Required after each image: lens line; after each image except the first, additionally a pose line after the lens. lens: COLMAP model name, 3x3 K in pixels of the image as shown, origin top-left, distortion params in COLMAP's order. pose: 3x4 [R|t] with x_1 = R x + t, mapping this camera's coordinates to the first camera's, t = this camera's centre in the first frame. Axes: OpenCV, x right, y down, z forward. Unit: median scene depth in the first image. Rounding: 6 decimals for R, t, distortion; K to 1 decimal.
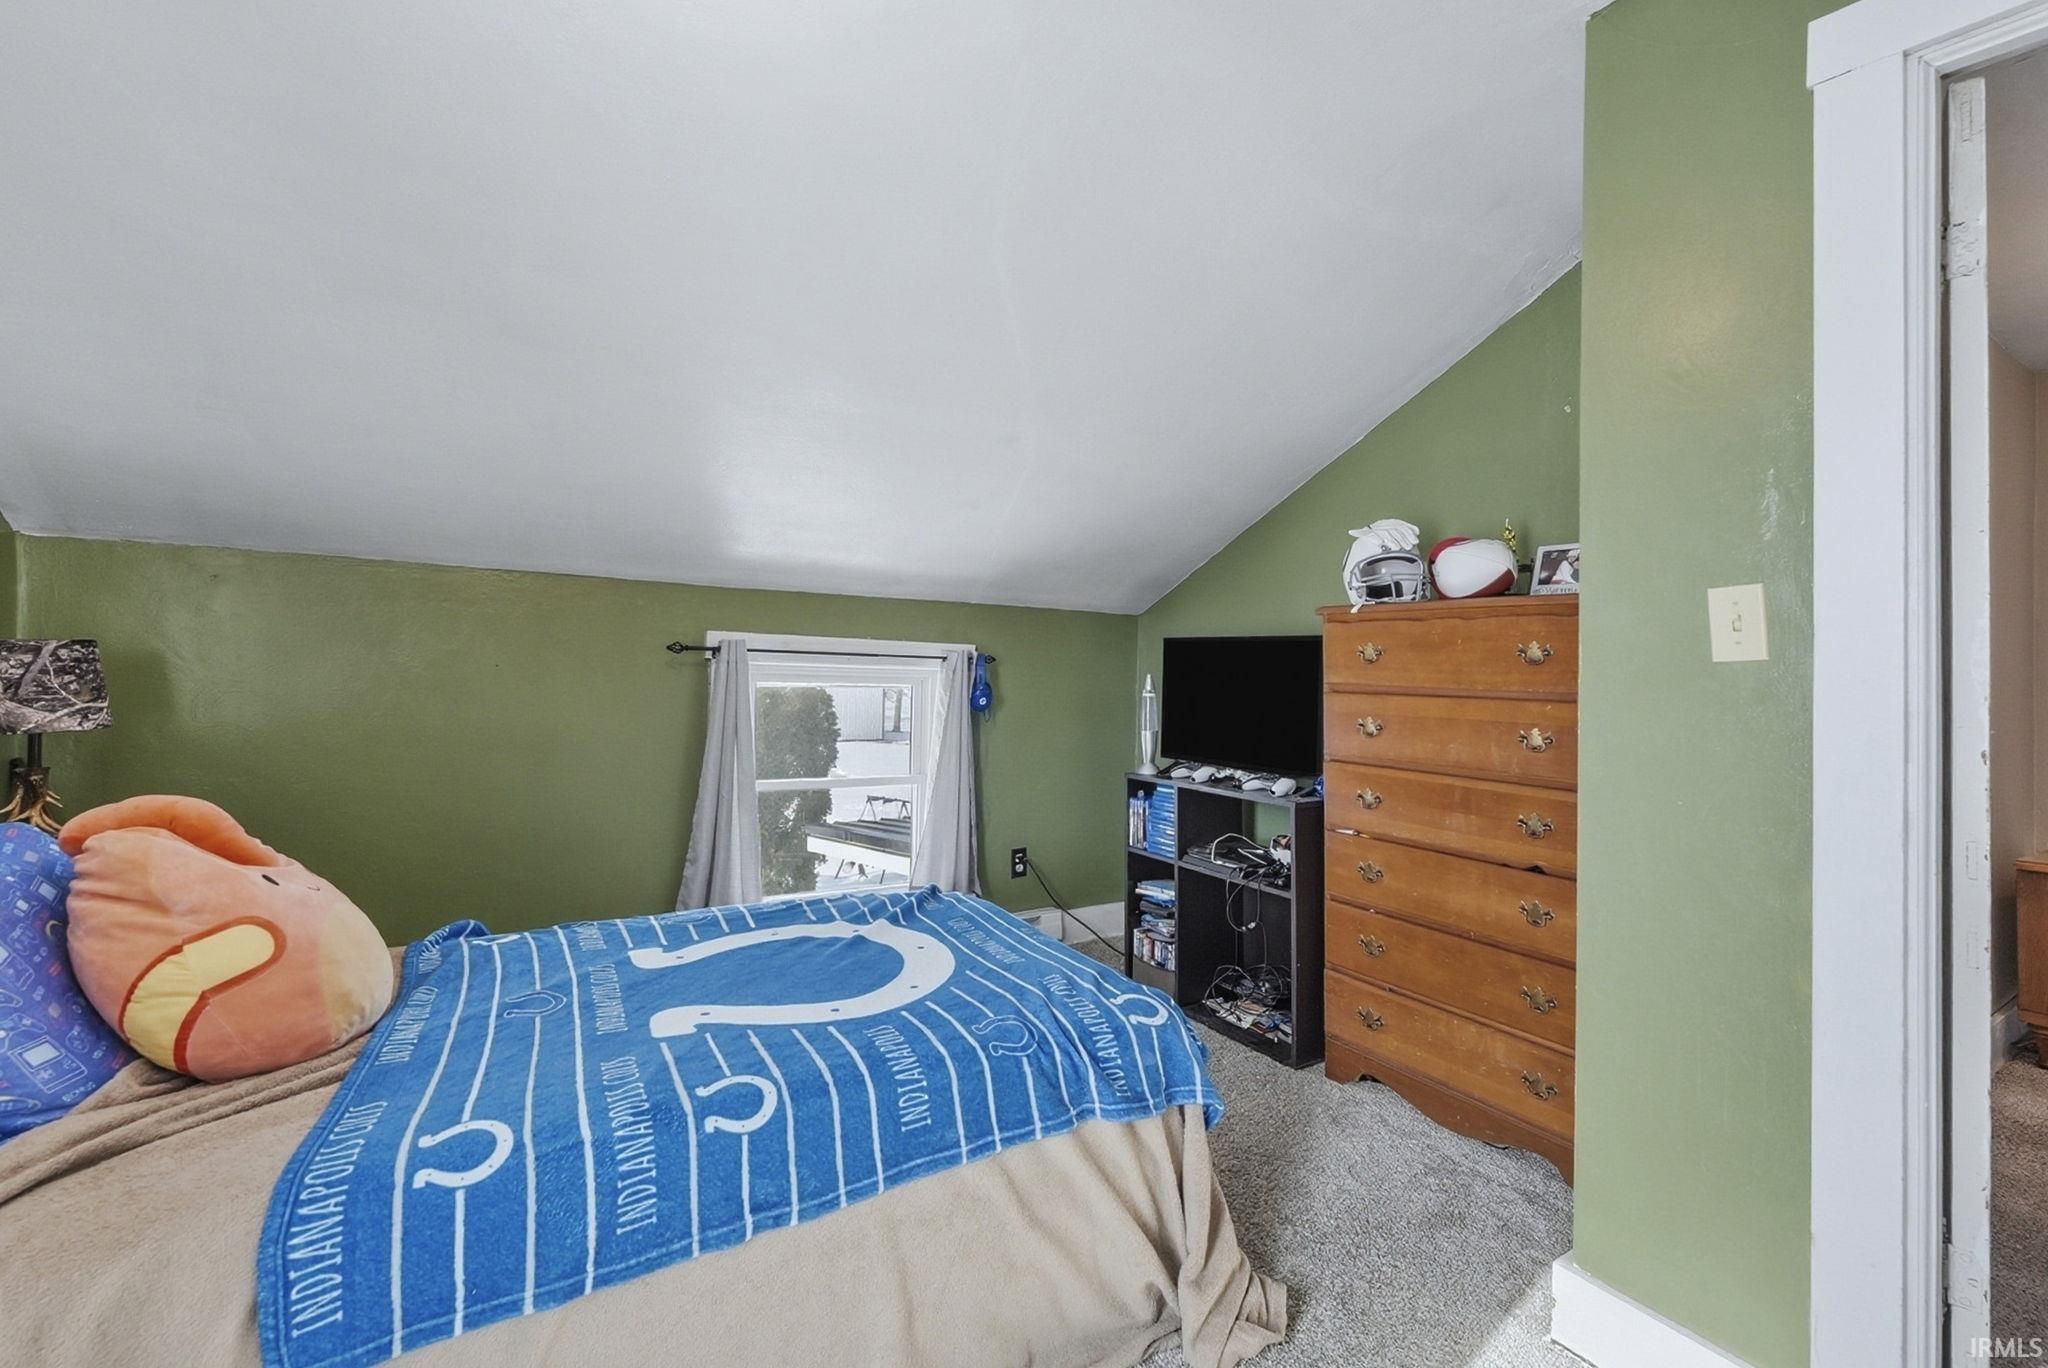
lens RADIAL K [[935.9, 0, 1029.1], [0, 935.9, 674.3], [0, 0, 1]] dist [0.002314, -0.000003]
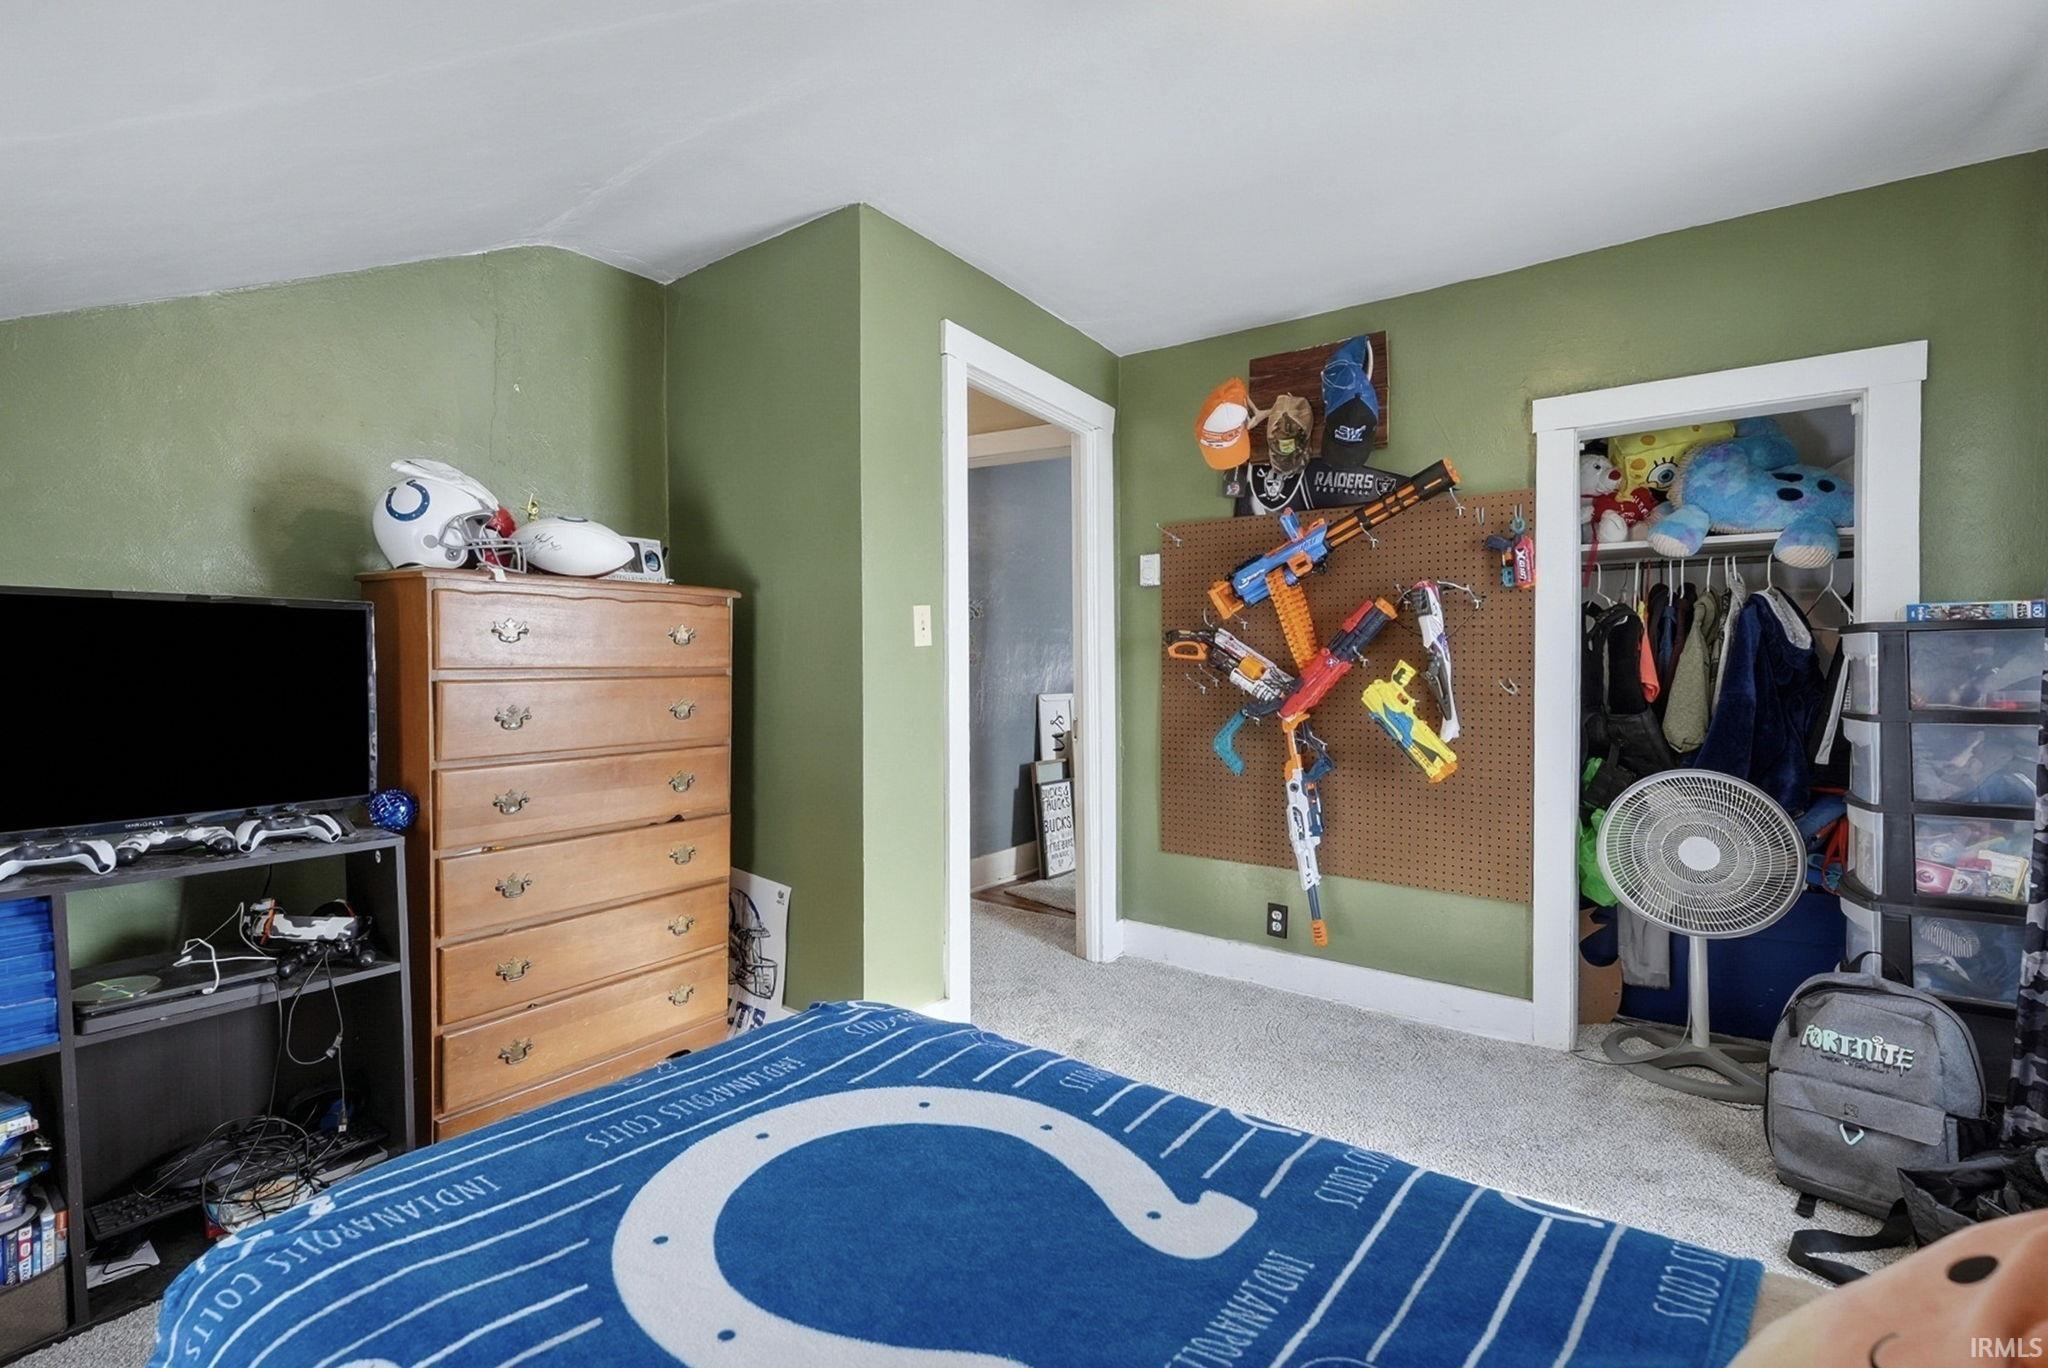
lens RADIAL K [[921.6, 0, 1028.1], [0, 921.6, 667.8], [0, 0, 1]] dist [-0.001008, -0.000035]
pose [[-0.403451, -0.035752, 0.914303, -0.904457], [-0.006945, 0.999327, 0.036013, -0.035532], [-0.914975, 0.008179, -0.403427, 1.376567]]
